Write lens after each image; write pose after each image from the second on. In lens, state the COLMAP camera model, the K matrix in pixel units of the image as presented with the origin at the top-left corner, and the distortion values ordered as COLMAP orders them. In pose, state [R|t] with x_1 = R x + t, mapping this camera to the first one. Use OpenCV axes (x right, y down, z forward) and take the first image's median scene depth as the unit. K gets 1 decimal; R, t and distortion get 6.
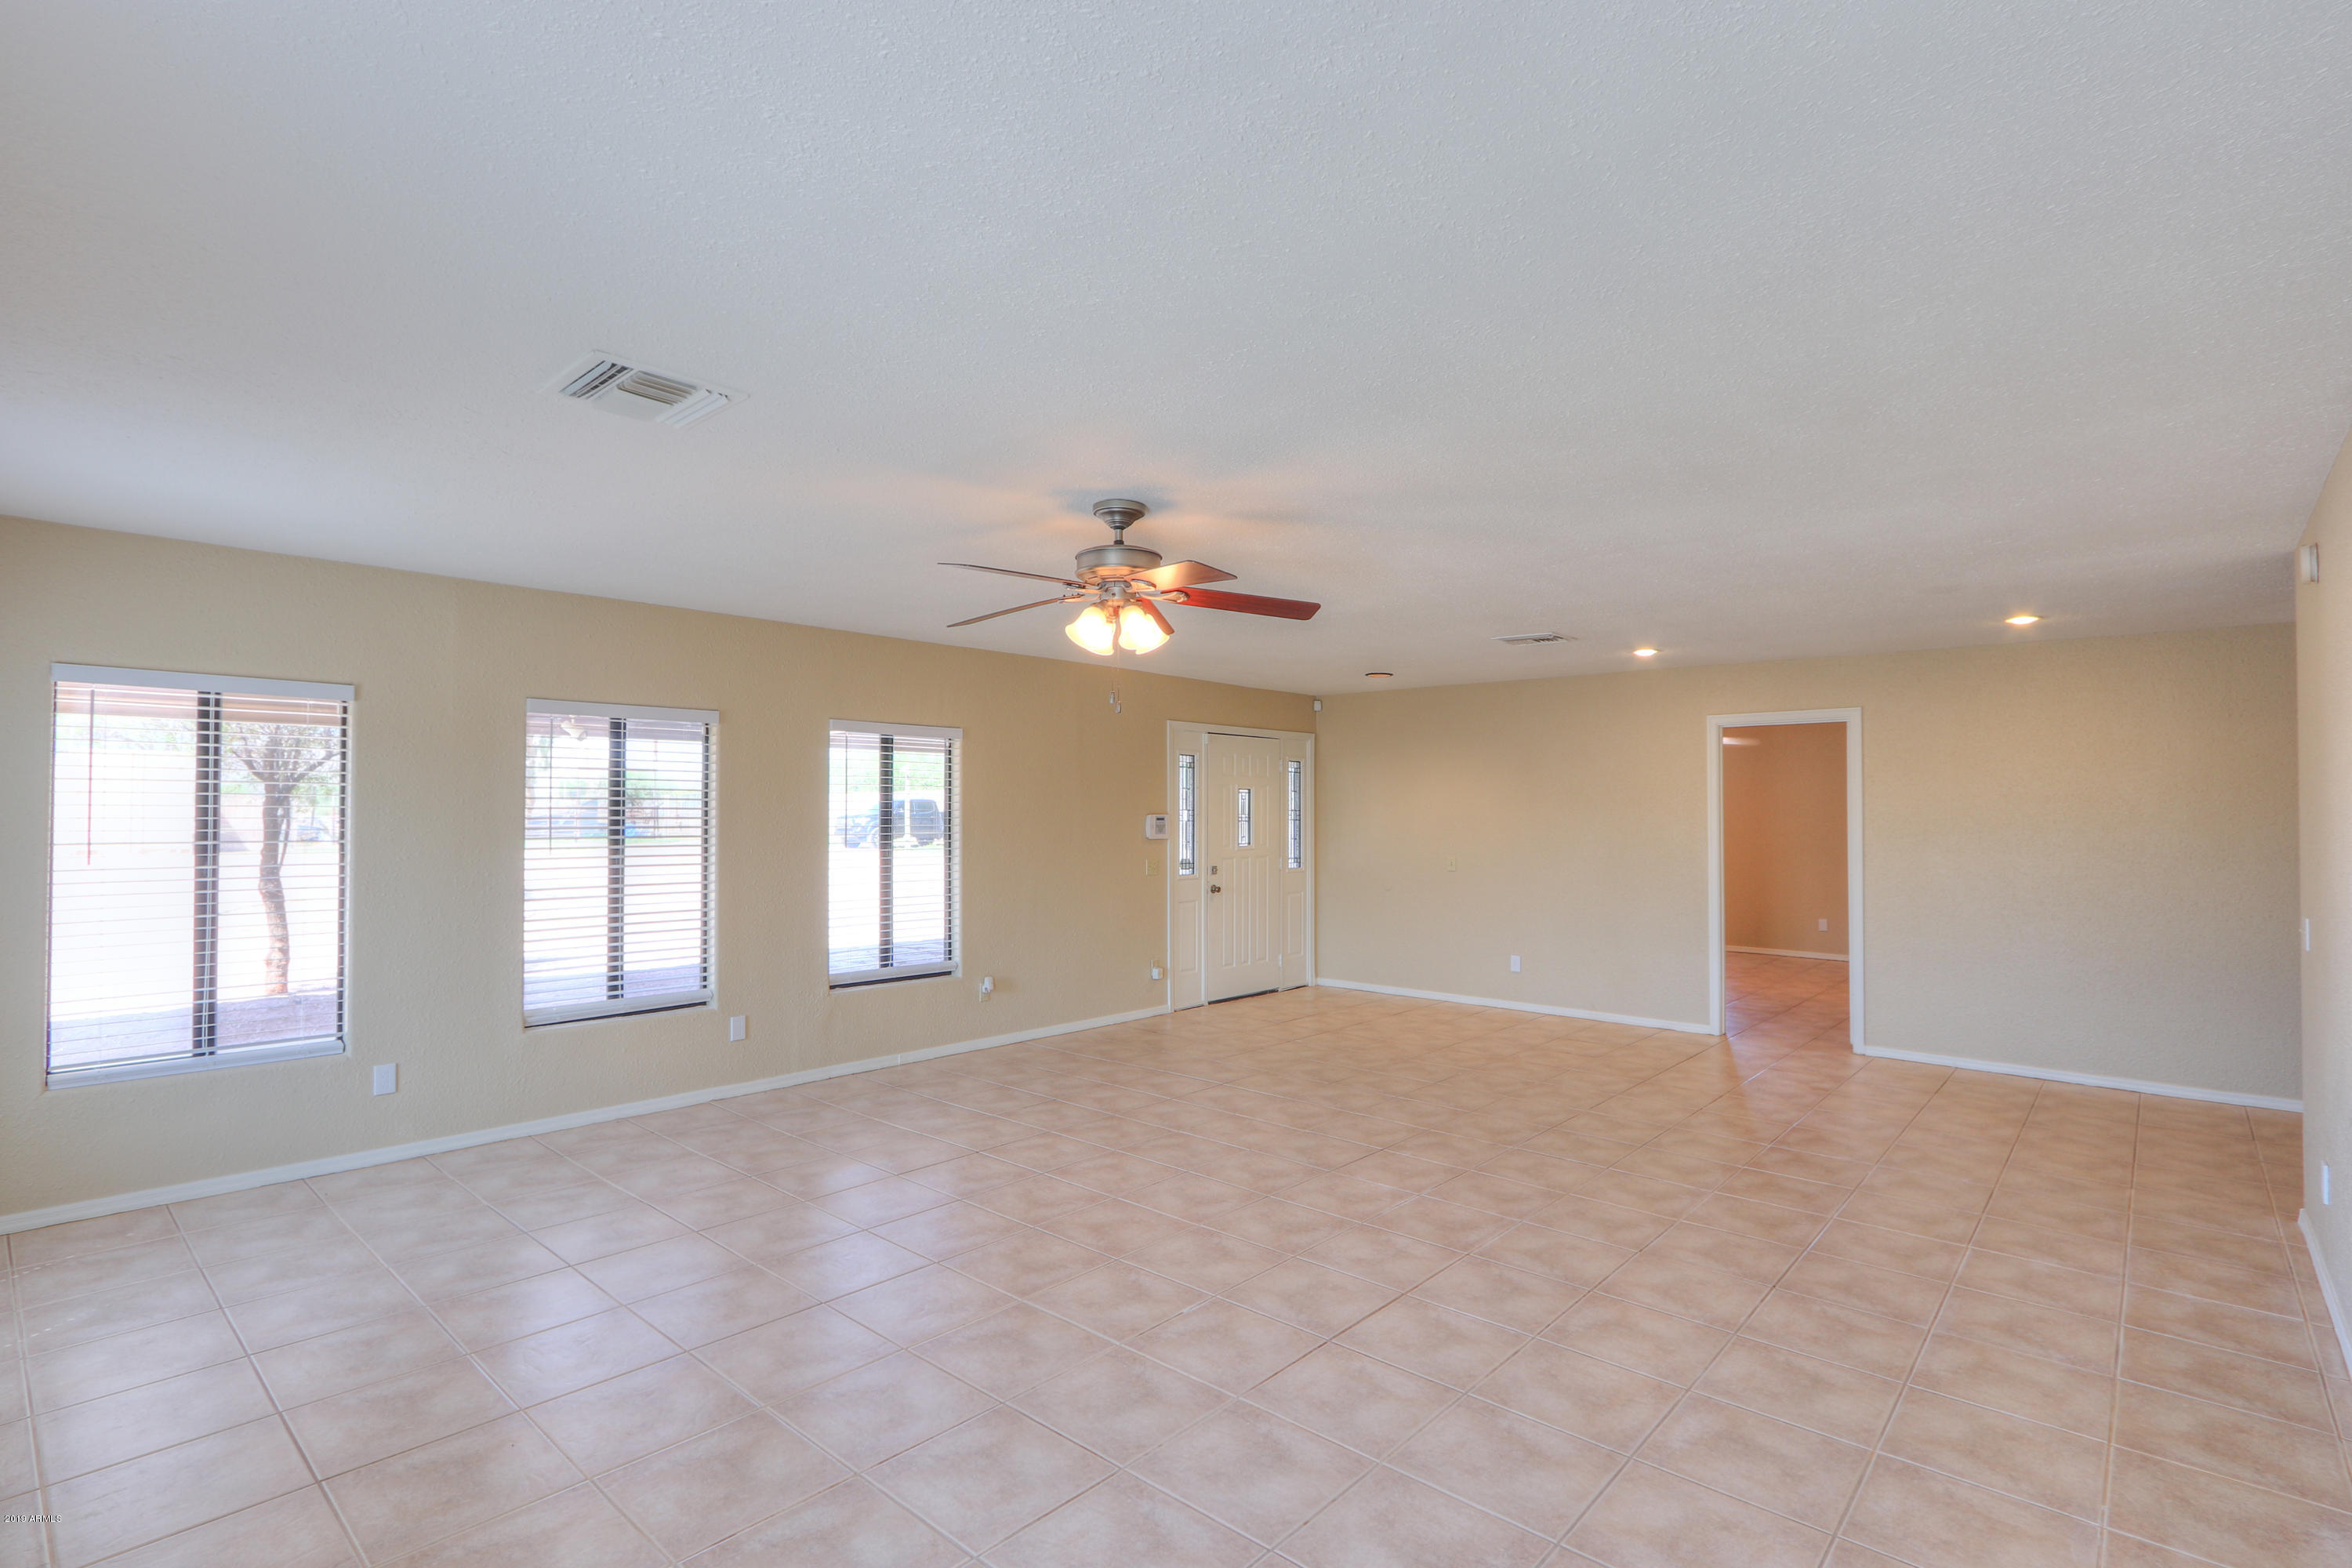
lens RADIAL K [[1120.4, 0, 1152.3], [0, 1120.4, 783.0], [0, 0, 1]] dist [-0.017614, 0.003725]
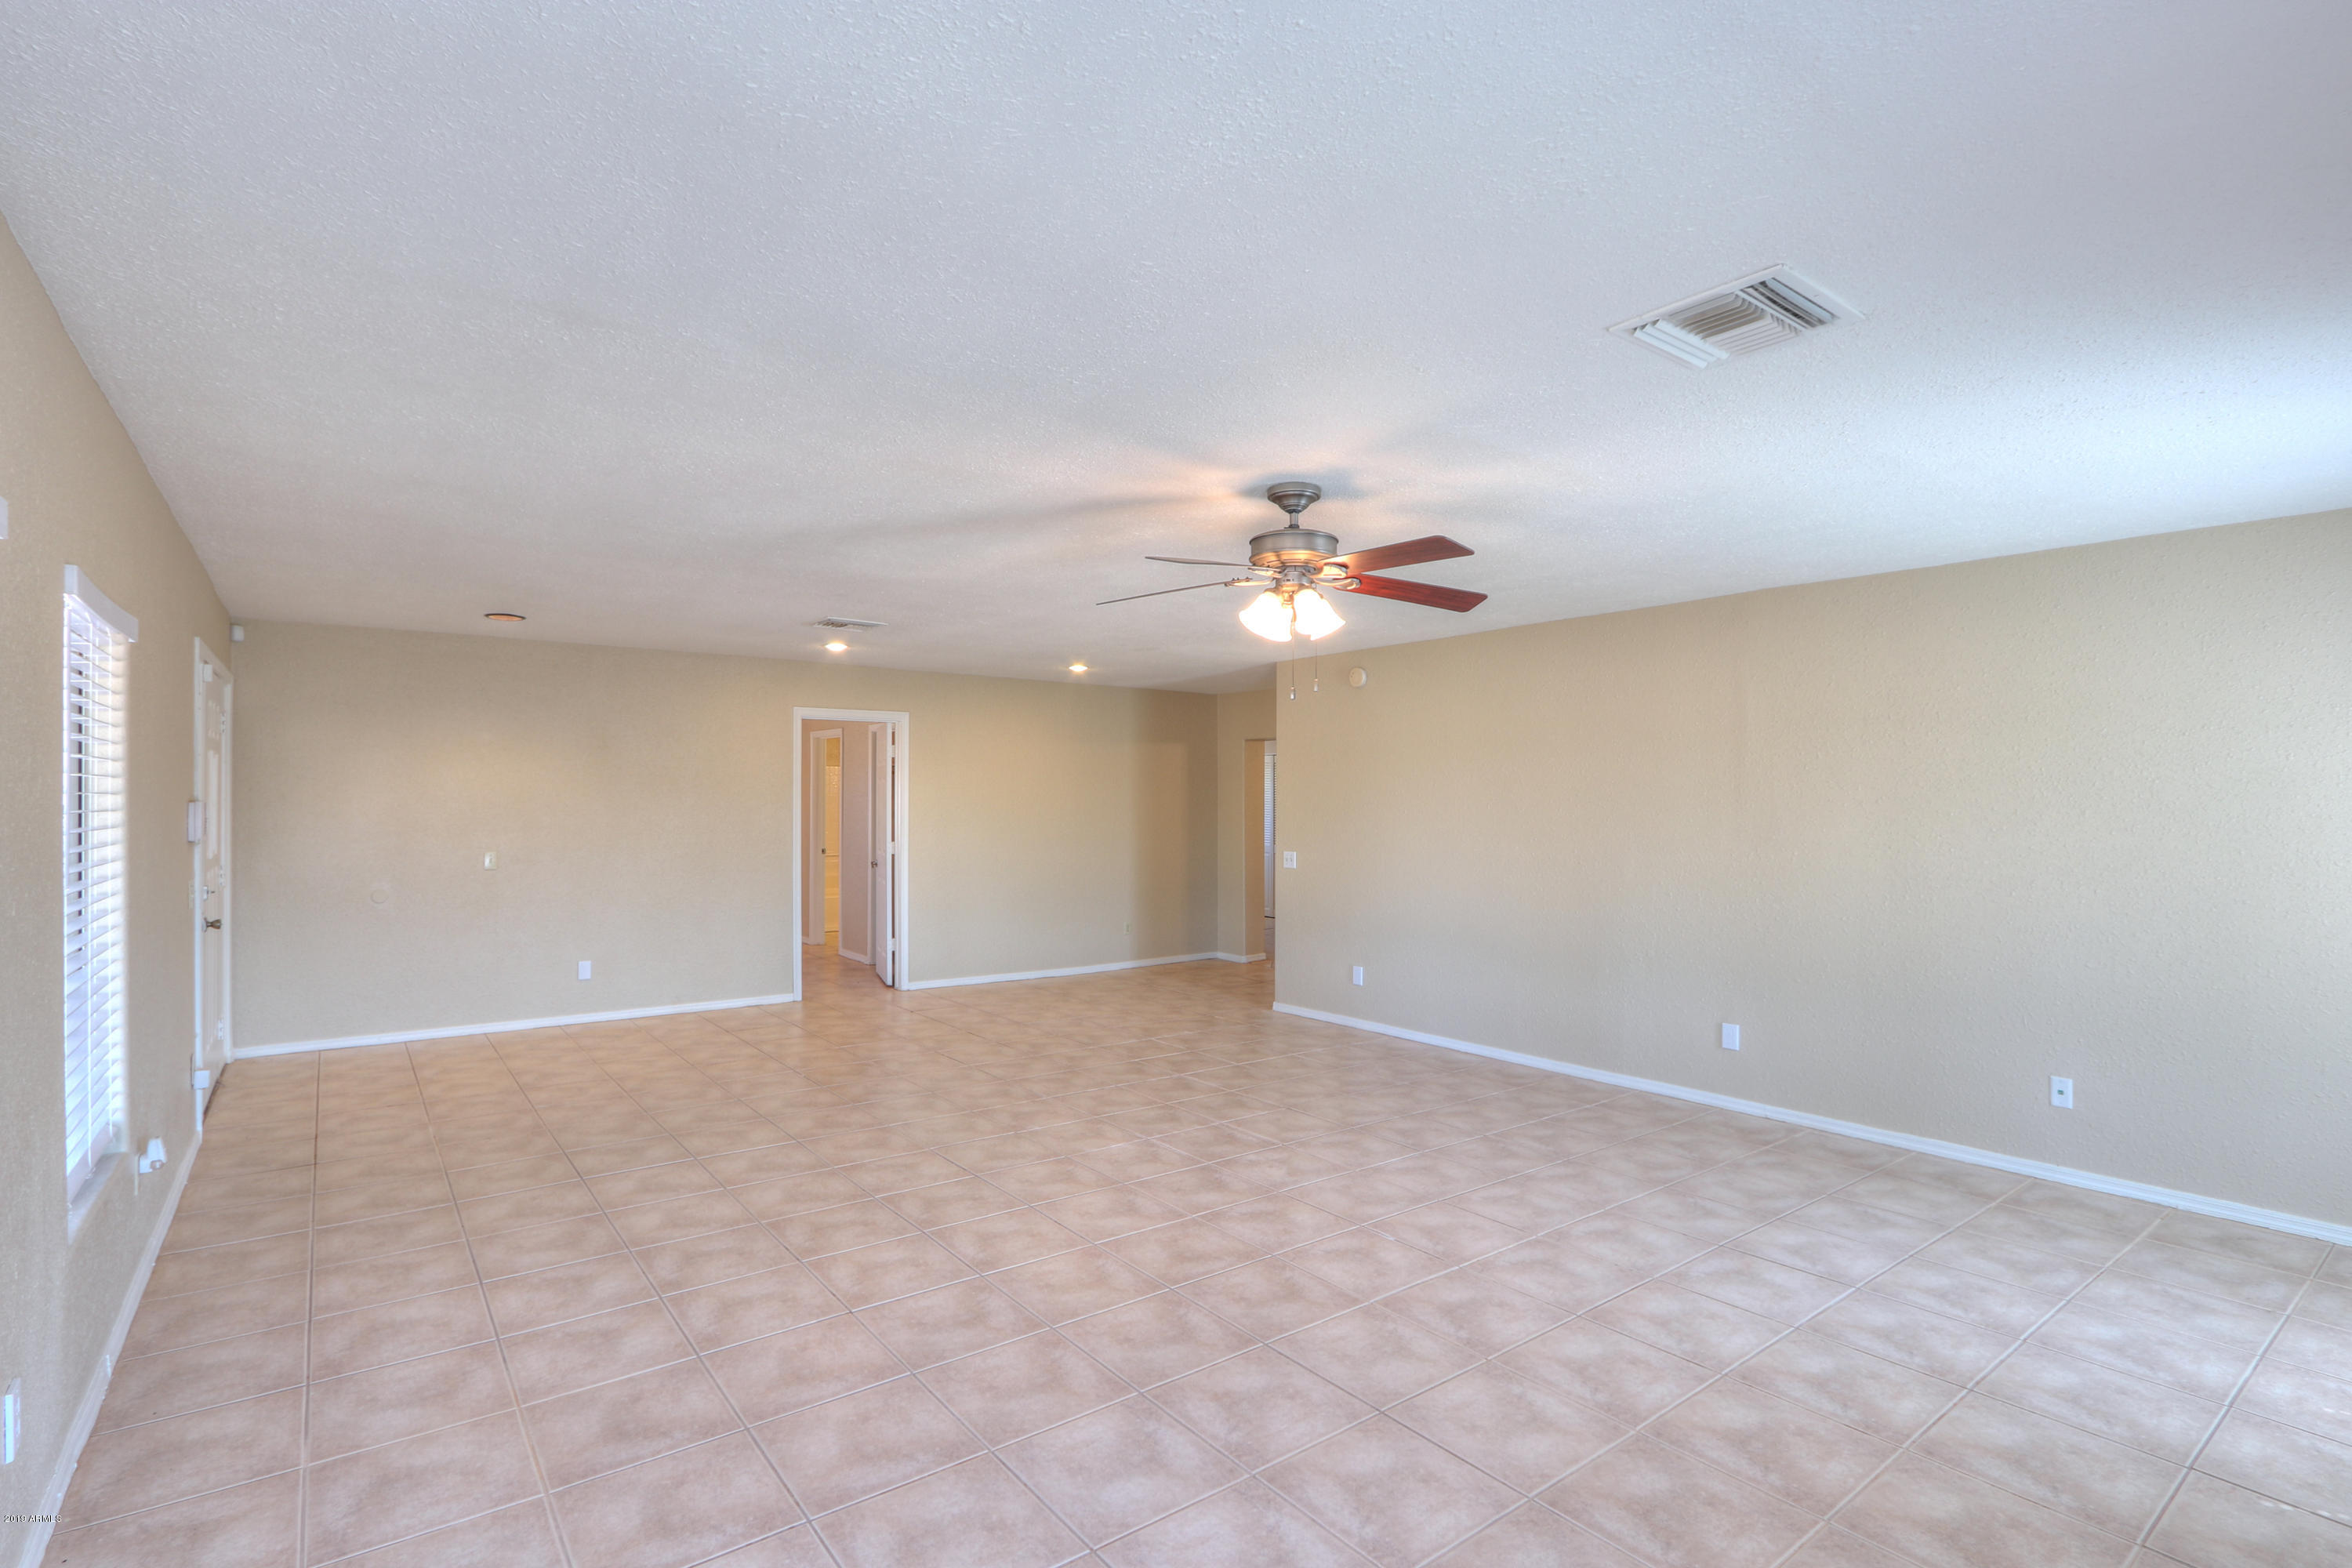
lens RADIAL K [[1120.4, 0, 1155.3], [0, 1120.4, 798.6], [0, 0, 1]] dist [-0.017614, 0.003725]
pose [[0.182783, -0.001579, 0.983152, -0.890494], [-0.026707, 0.999622, 0.006571, 0.020835], [-0.982790, -0.027458, 0.182672, 0.822788]]
